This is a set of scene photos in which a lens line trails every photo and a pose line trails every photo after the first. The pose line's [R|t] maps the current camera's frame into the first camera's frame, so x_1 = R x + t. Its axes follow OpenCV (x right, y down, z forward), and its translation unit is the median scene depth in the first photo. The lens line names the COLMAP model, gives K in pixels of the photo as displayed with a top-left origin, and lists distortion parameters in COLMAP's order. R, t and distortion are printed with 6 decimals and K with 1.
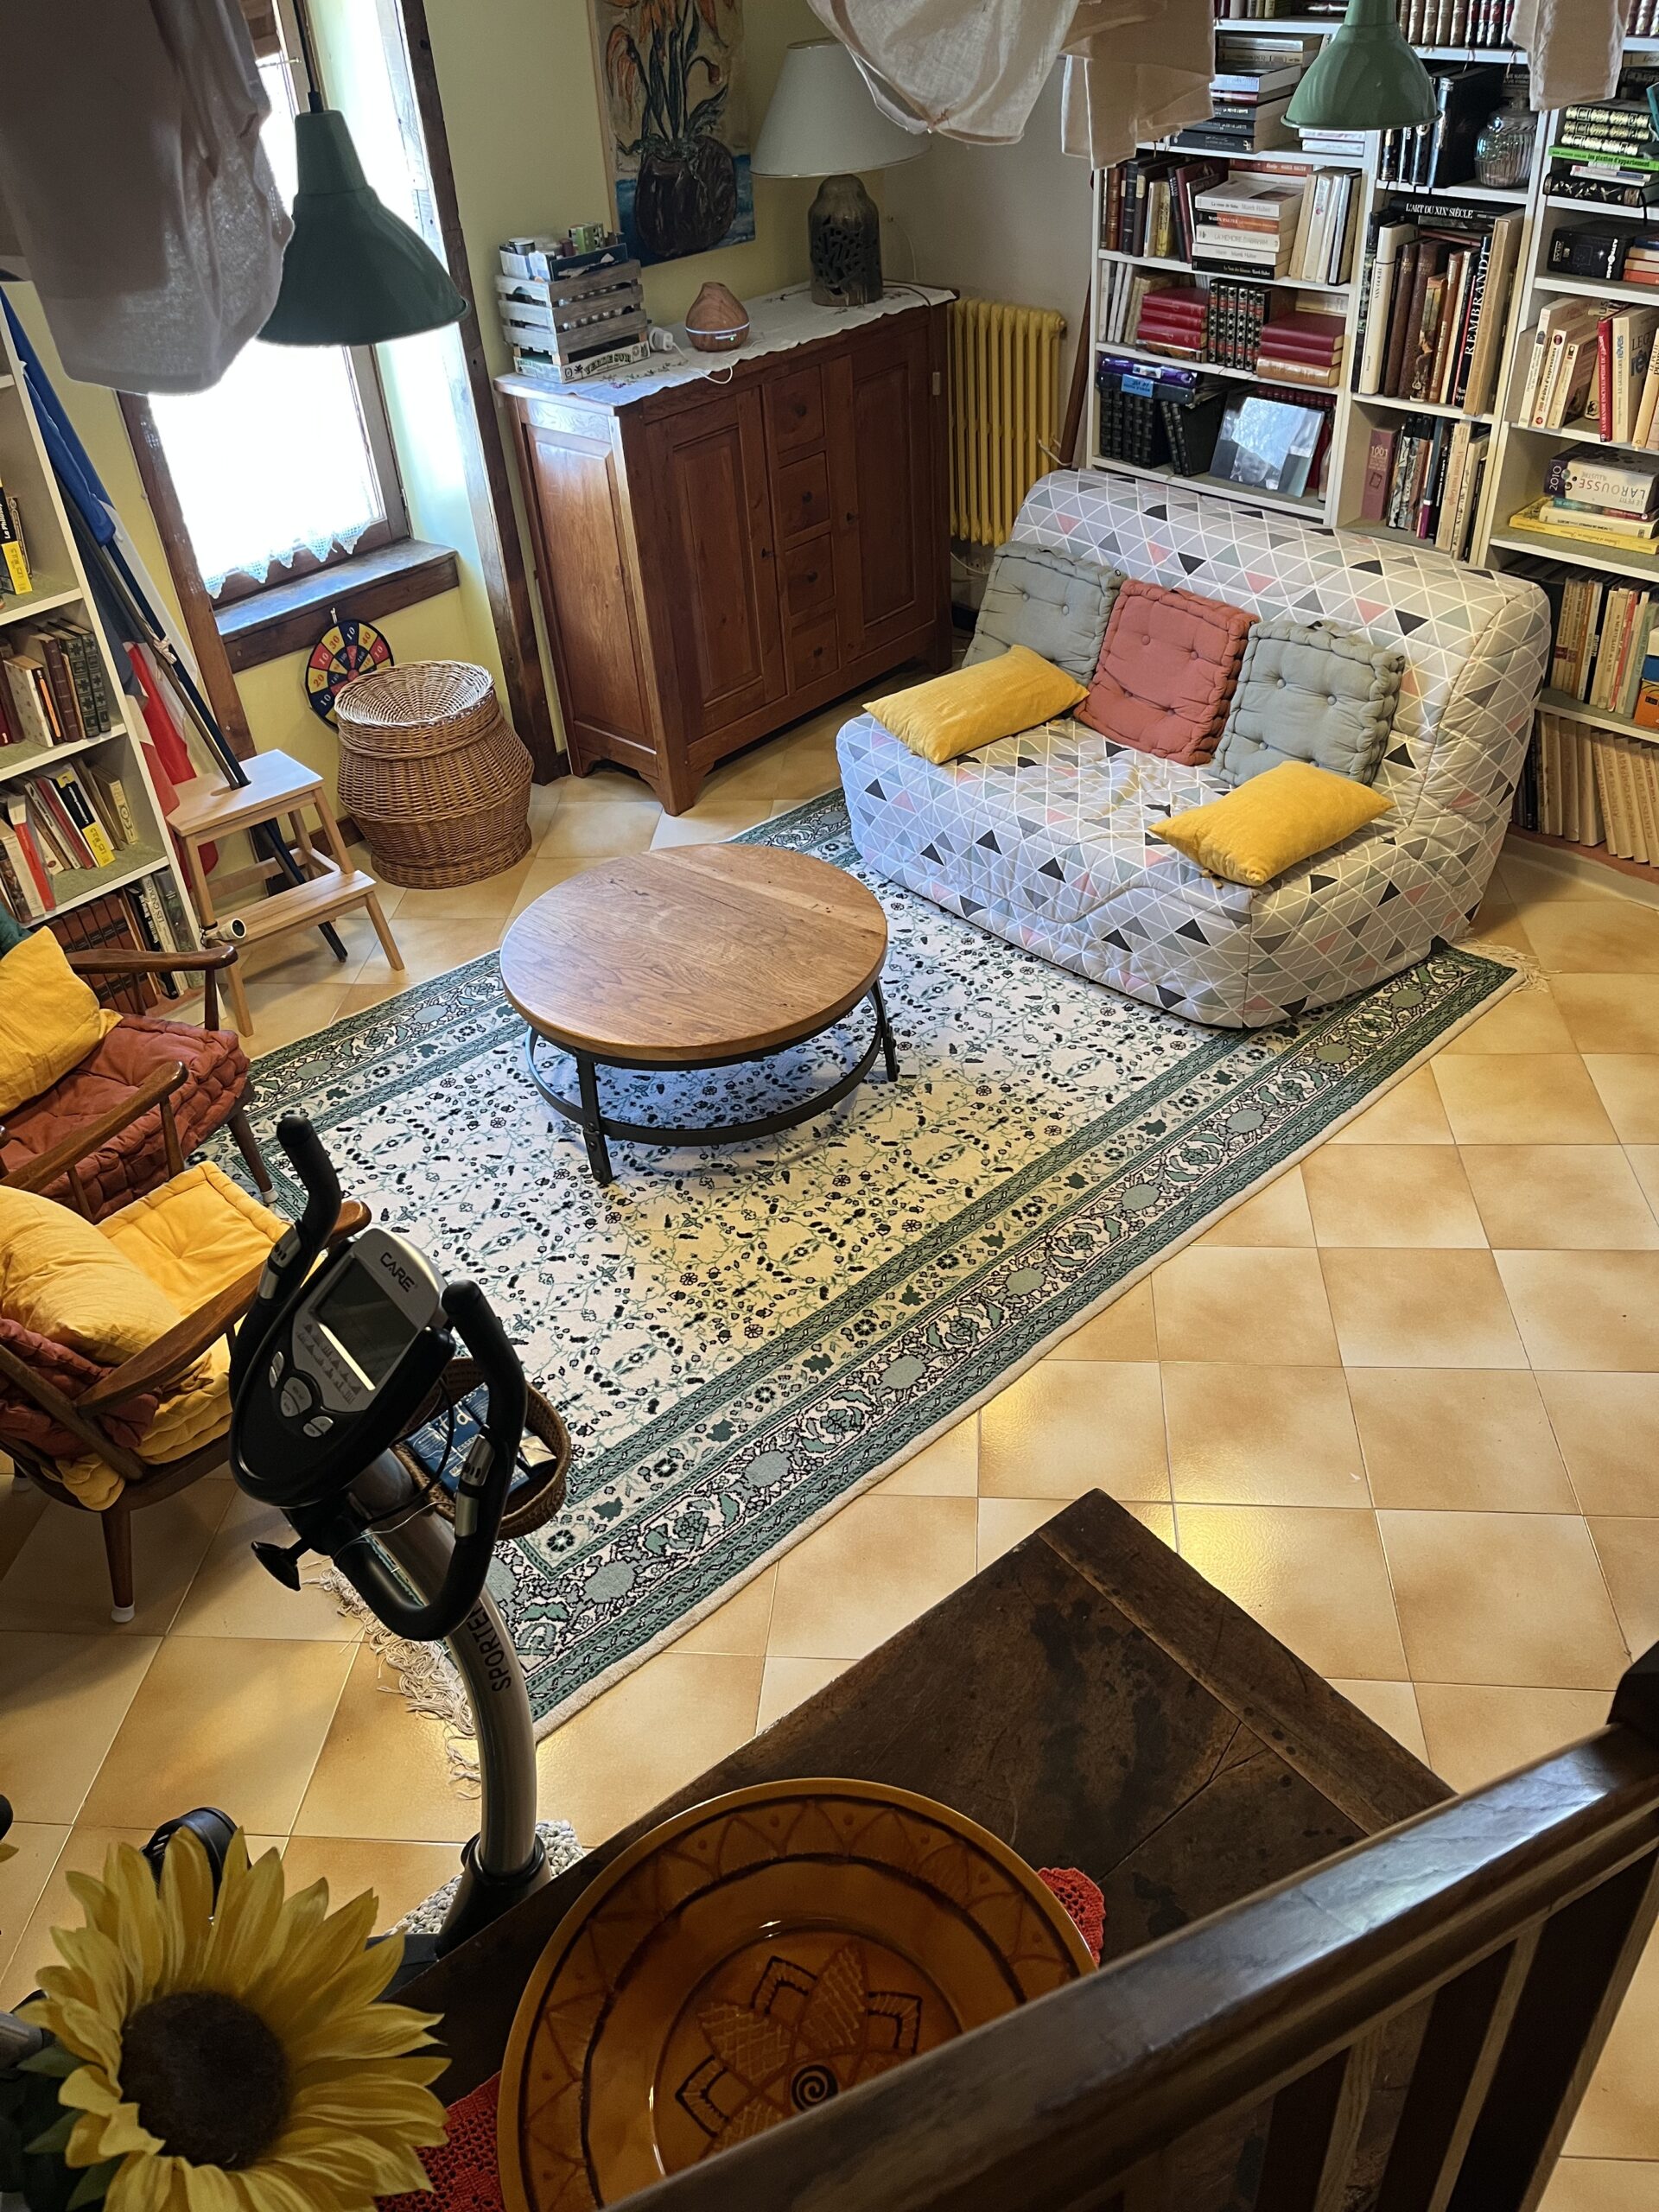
lens RADIAL K [[1672.7, 0, 829.5], [0, 1672.7, 1106.0], [0, 0, 1]] dist [0.066603, -0.084669]
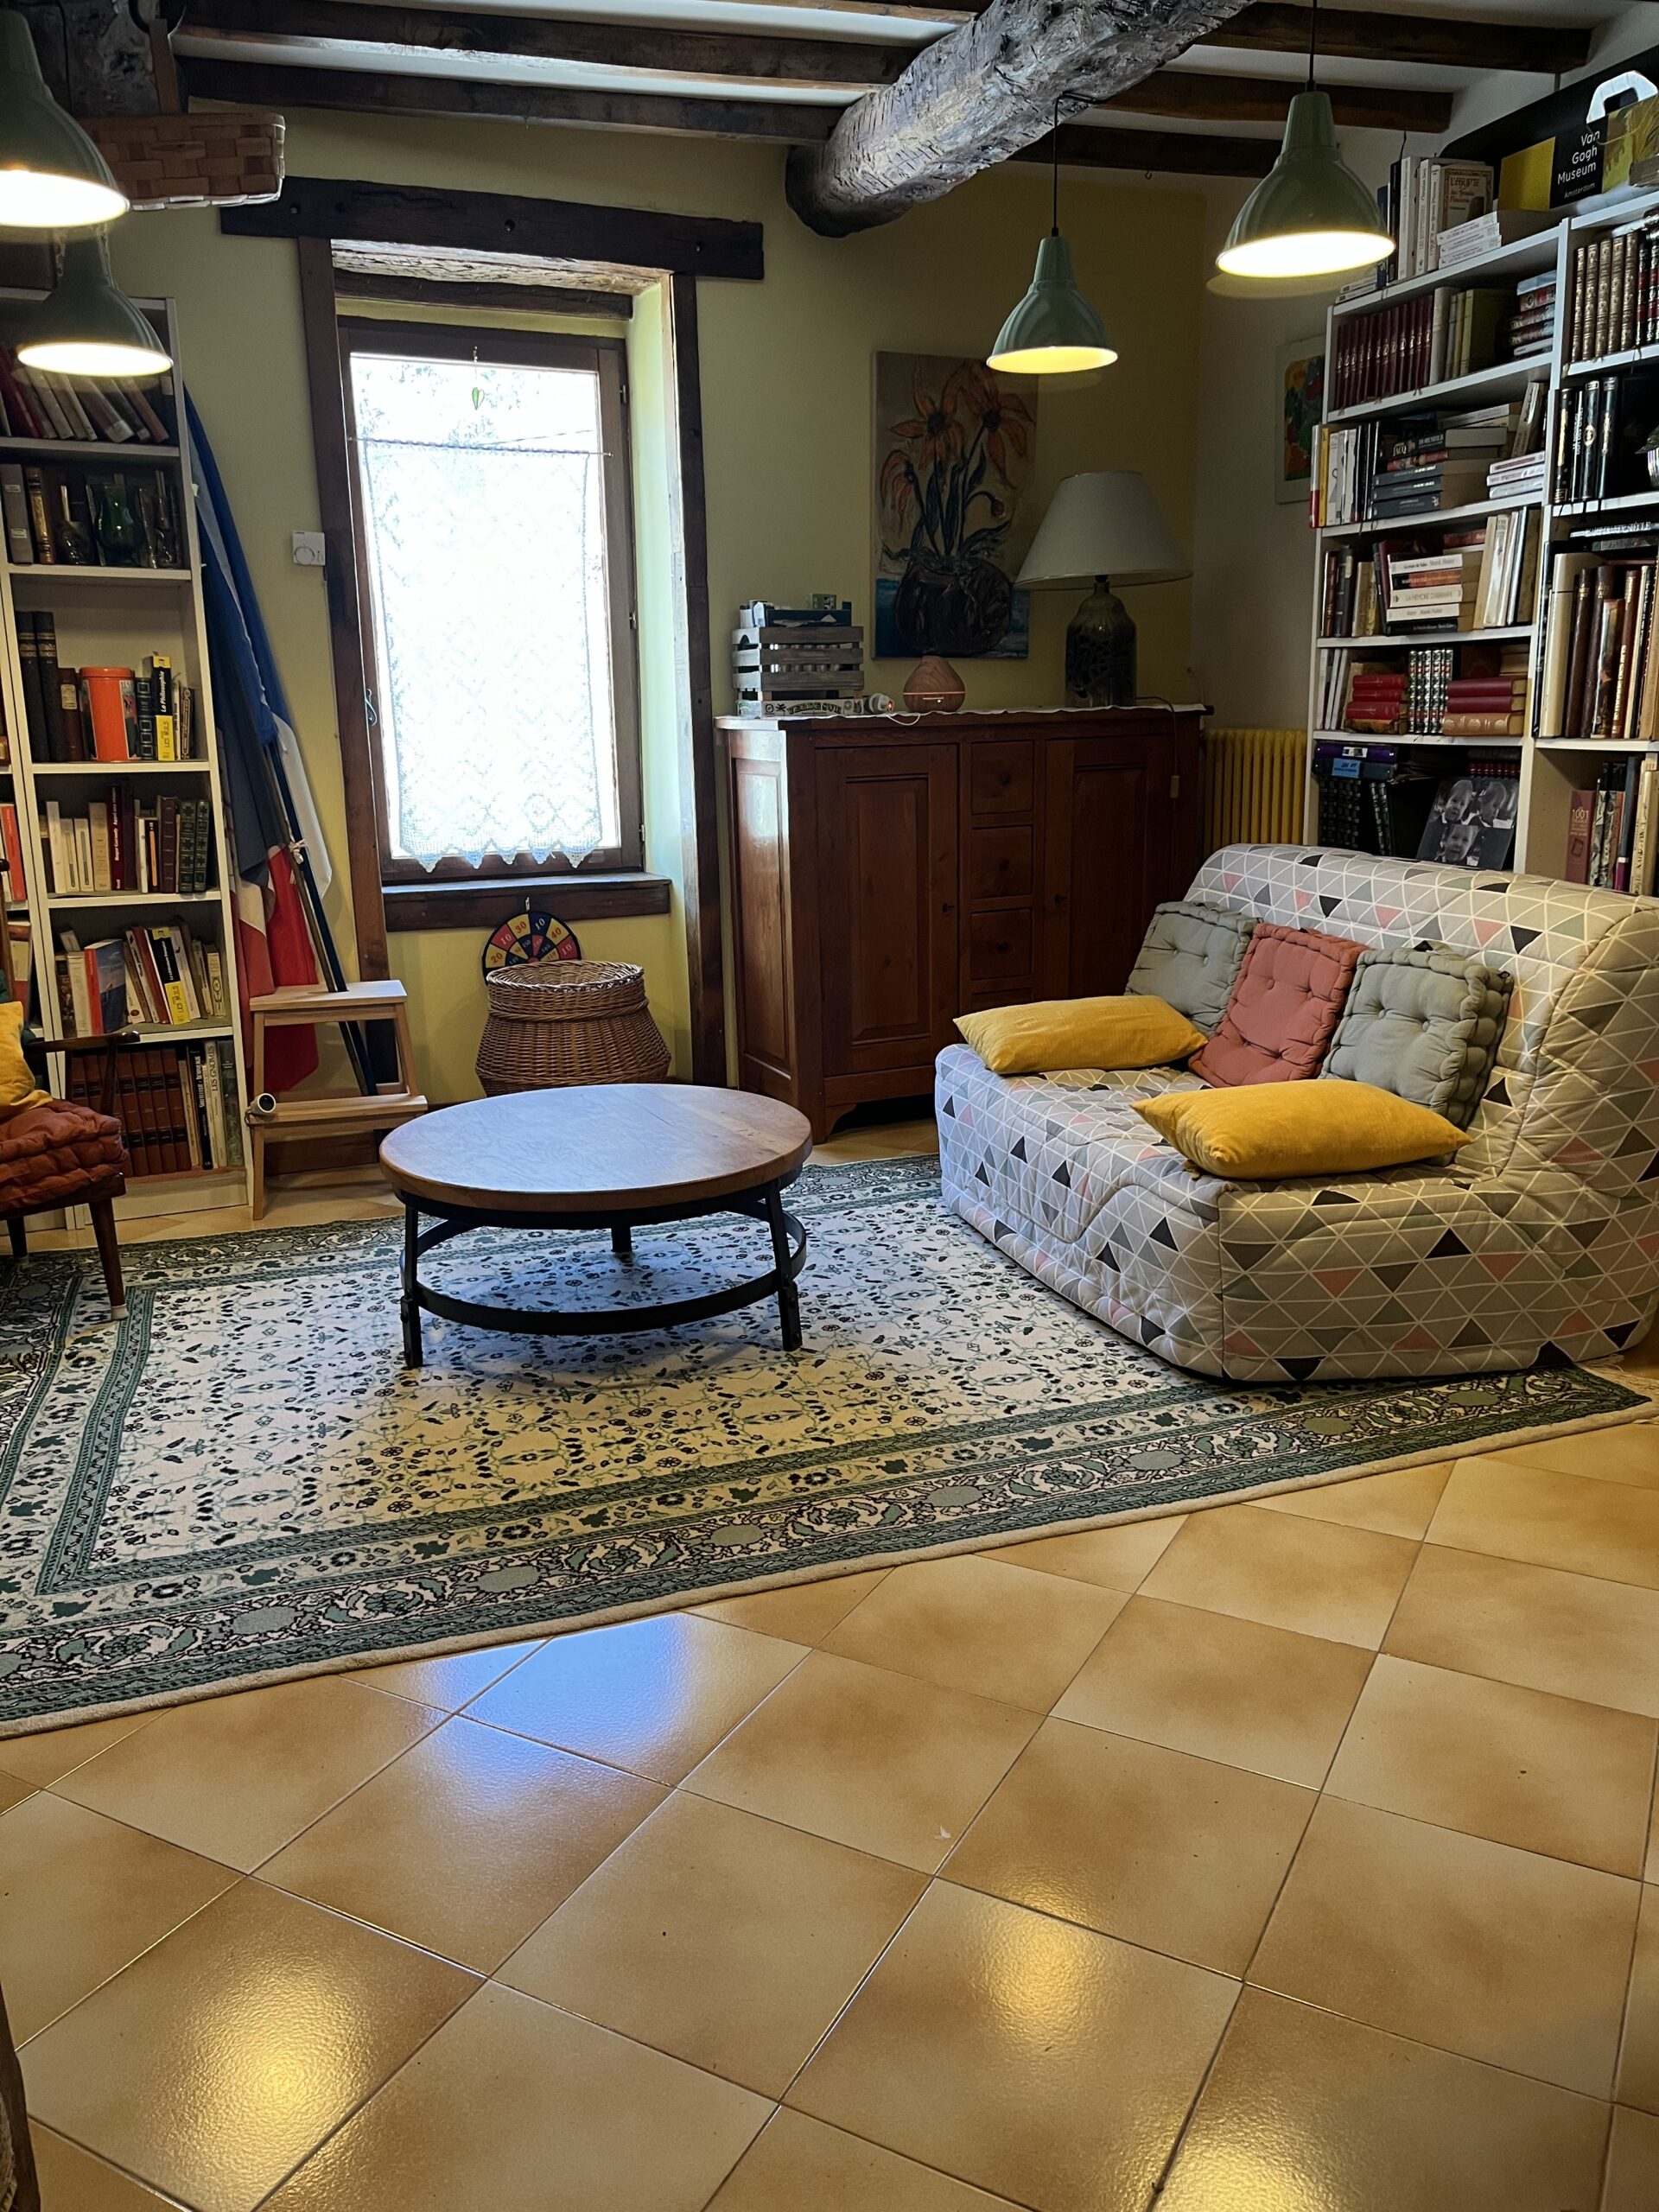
lens RADIAL K [[1672.7, 0, 829.5], [0, 1672.7, 1106.0], [0, 0, 1]] dist [0.066603, -0.084669]
pose [[0.917315, 0.138457, -0.373313, 0.335763], [-0.269540, 0.906028, -0.326284, 0.134515], [0.293056, 0.399928, 0.868433, 0.220500]]
